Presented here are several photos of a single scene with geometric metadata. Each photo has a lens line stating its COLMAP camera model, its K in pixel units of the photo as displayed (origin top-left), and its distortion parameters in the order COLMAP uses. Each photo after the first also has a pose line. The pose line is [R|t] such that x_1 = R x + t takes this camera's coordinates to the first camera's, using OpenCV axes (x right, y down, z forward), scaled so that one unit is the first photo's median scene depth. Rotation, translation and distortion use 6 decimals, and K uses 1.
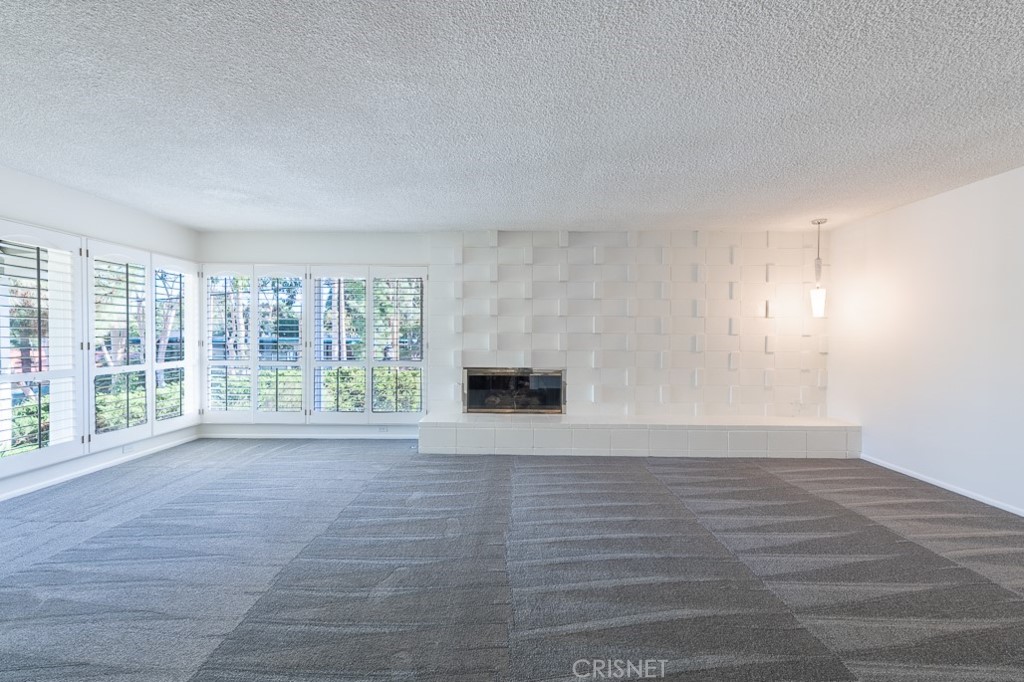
lens RADIAL K [[405.0, 0, 510.4], [0, 405.0, 336.4], [0, 0, 1]] dist [0.000902, 0.000056]
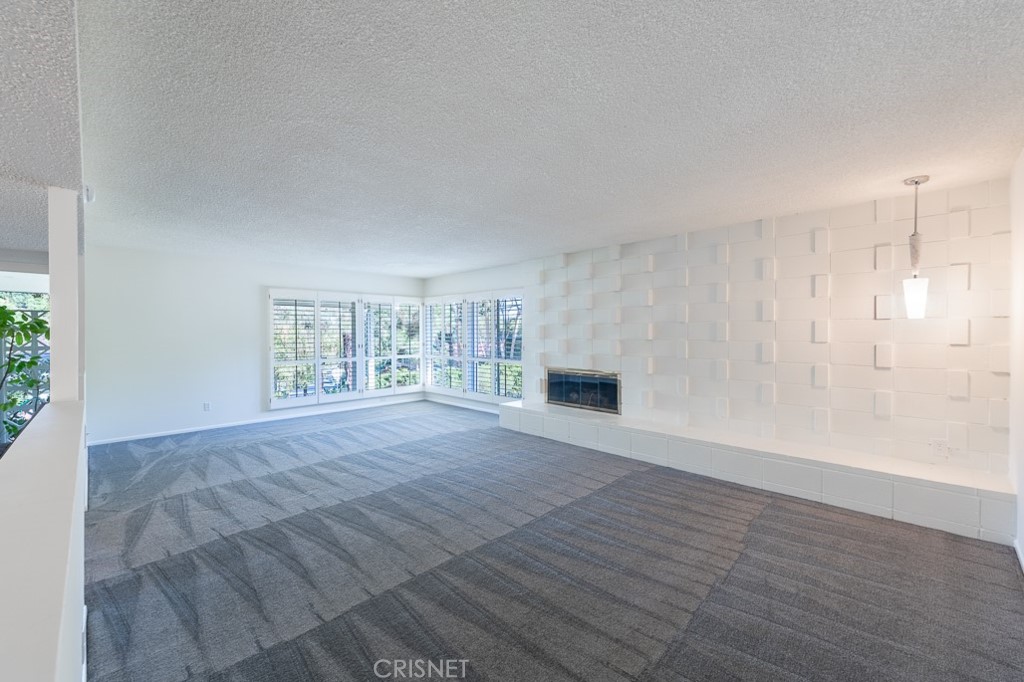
lens RADIAL K [[405.0, 0, 510.4], [0, 405.0, 336.4], [0, 0, 1]] dist [0.000902, 0.000056]
pose [[0.718733, -0.000315, -0.695286, 0.675173], [0.006022, 0.999965, 0.005773, -0.024166], [0.695260, -0.008336, 0.718710, 0.028062]]
